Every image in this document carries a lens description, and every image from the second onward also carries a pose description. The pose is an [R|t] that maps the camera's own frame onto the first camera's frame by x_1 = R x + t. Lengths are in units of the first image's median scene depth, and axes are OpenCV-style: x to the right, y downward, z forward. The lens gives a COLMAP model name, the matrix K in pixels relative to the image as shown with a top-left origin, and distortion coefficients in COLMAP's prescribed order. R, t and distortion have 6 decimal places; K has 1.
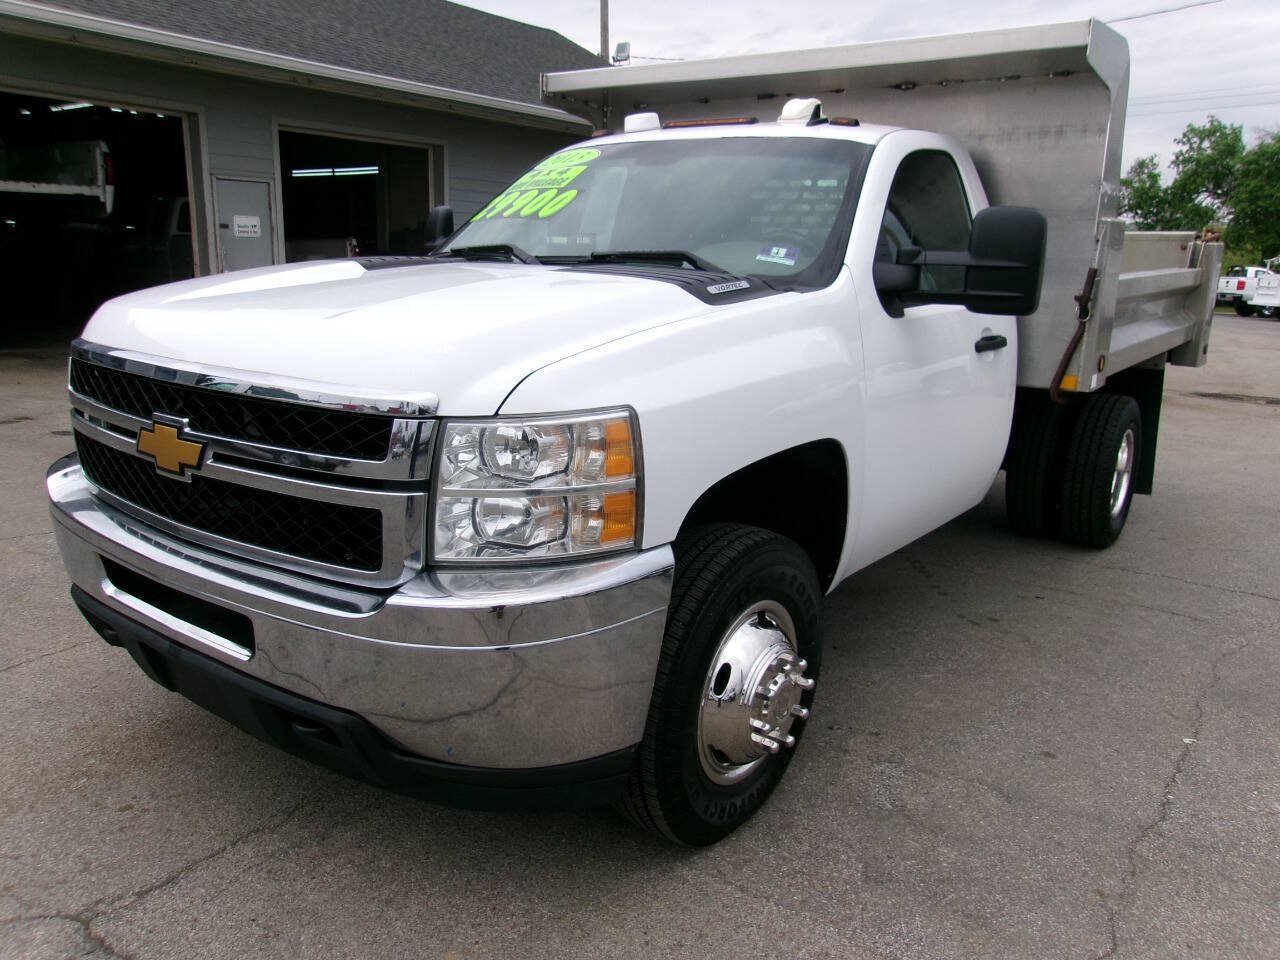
lens RADIAL K [[996.9, 0, 640.0], [0, 996.9, 480.0], [0, 0, 1]] dist [-0.032043, 0.064618]
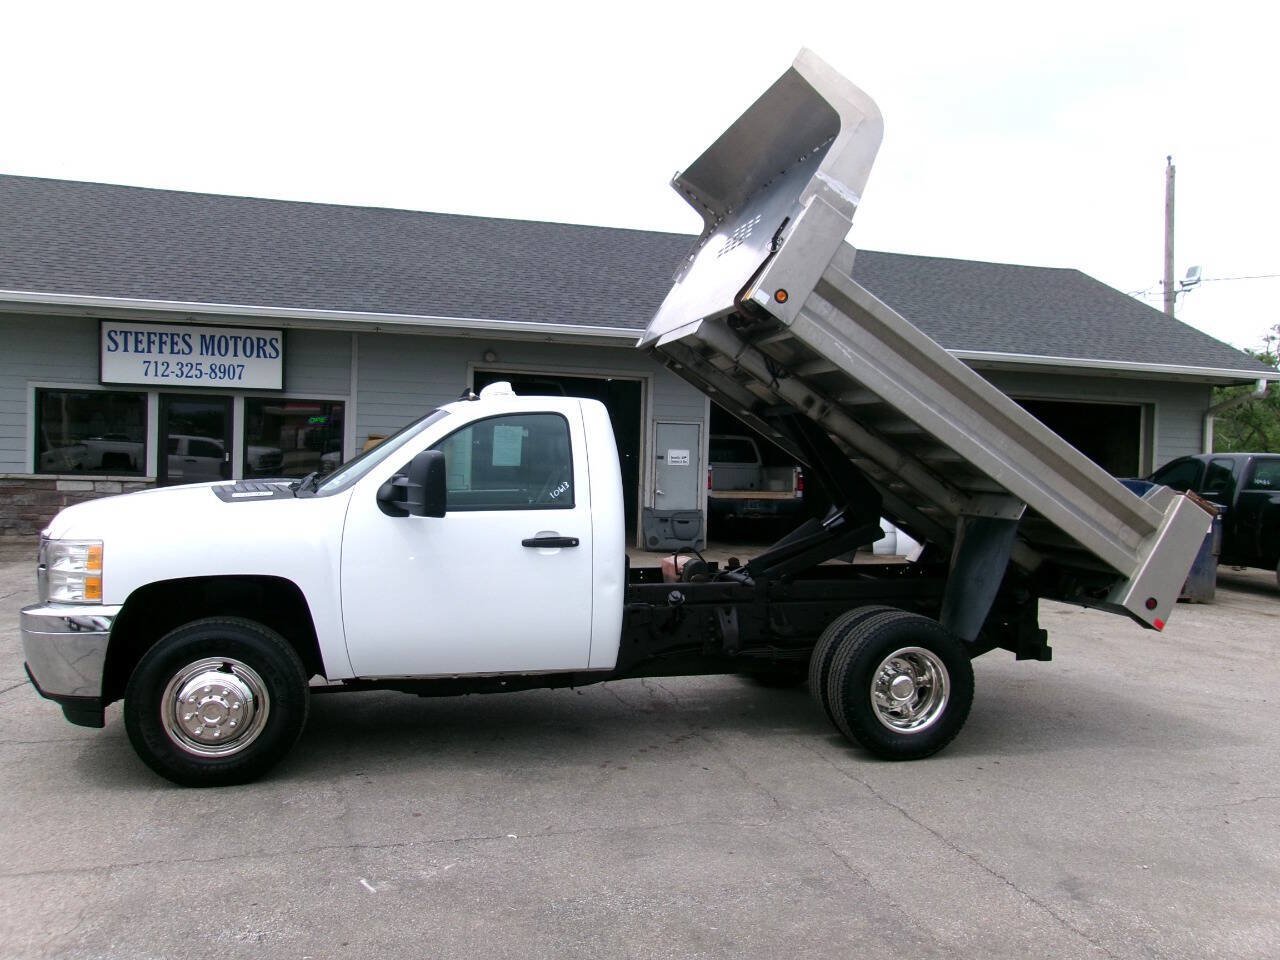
lens RADIAL K [[996.9, 0, 640.0], [0, 996.9, 480.0], [0, 0, 1]] dist [-0.032043, 0.064618]
pose [[0.780651, 0.012827, -0.624836, 1.126699], [-0.150208, 0.974334, -0.167664, -0.005357], [0.606648, 0.224742, 0.762541, -0.018656]]
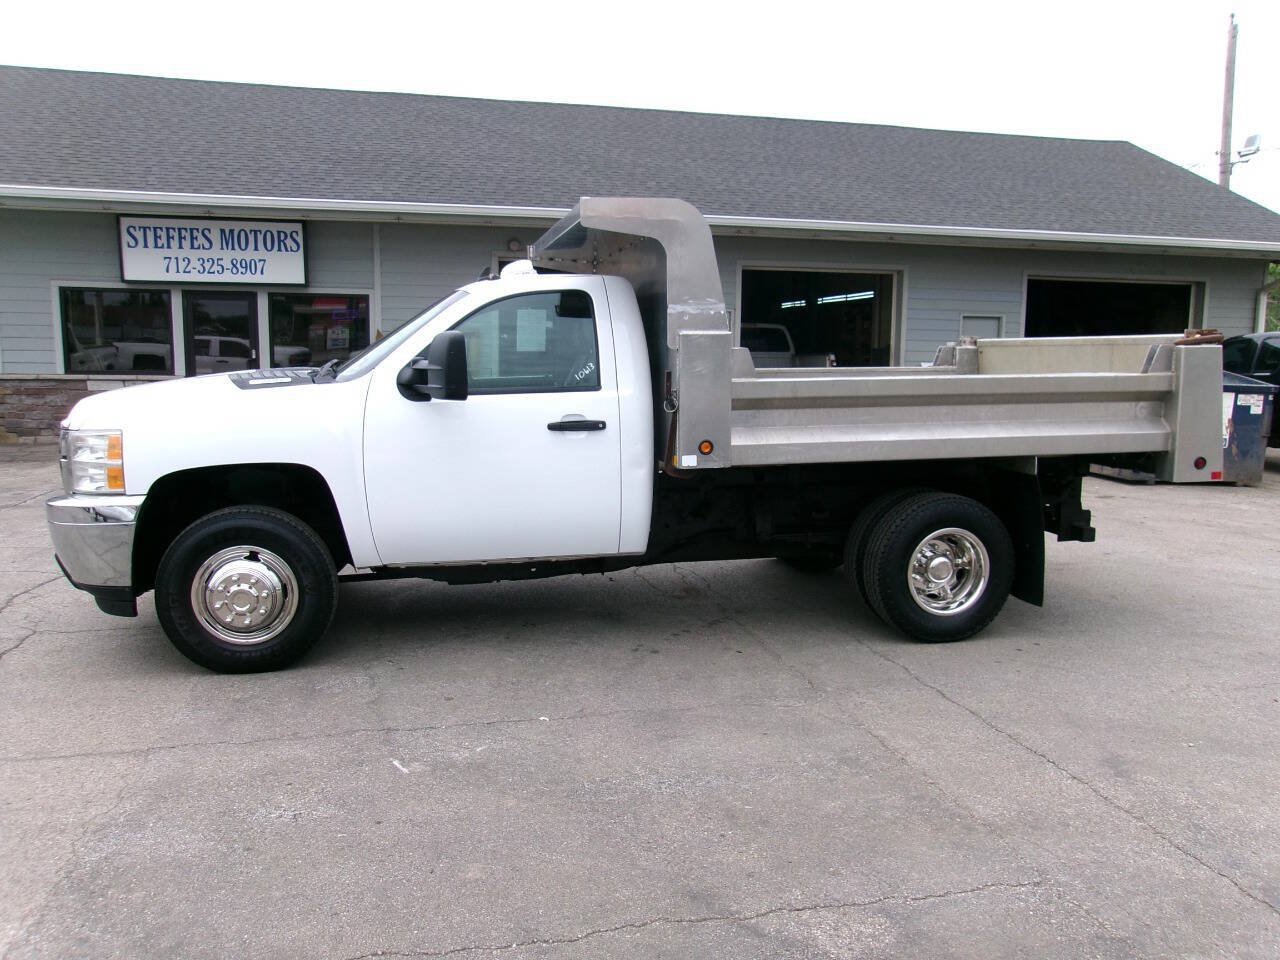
lens RADIAL K [[990.7, 0, 637.4], [0, 990.7, 479.9], [0, 0, 1]] dist [-0.022157, 0.051422]
pose [[0.758699, 0.065060, -0.648185, 1.102930], [-0.137162, 0.988649, -0.061315, 0.007344], [0.636838, 0.135426, 0.759011, 0.022047]]
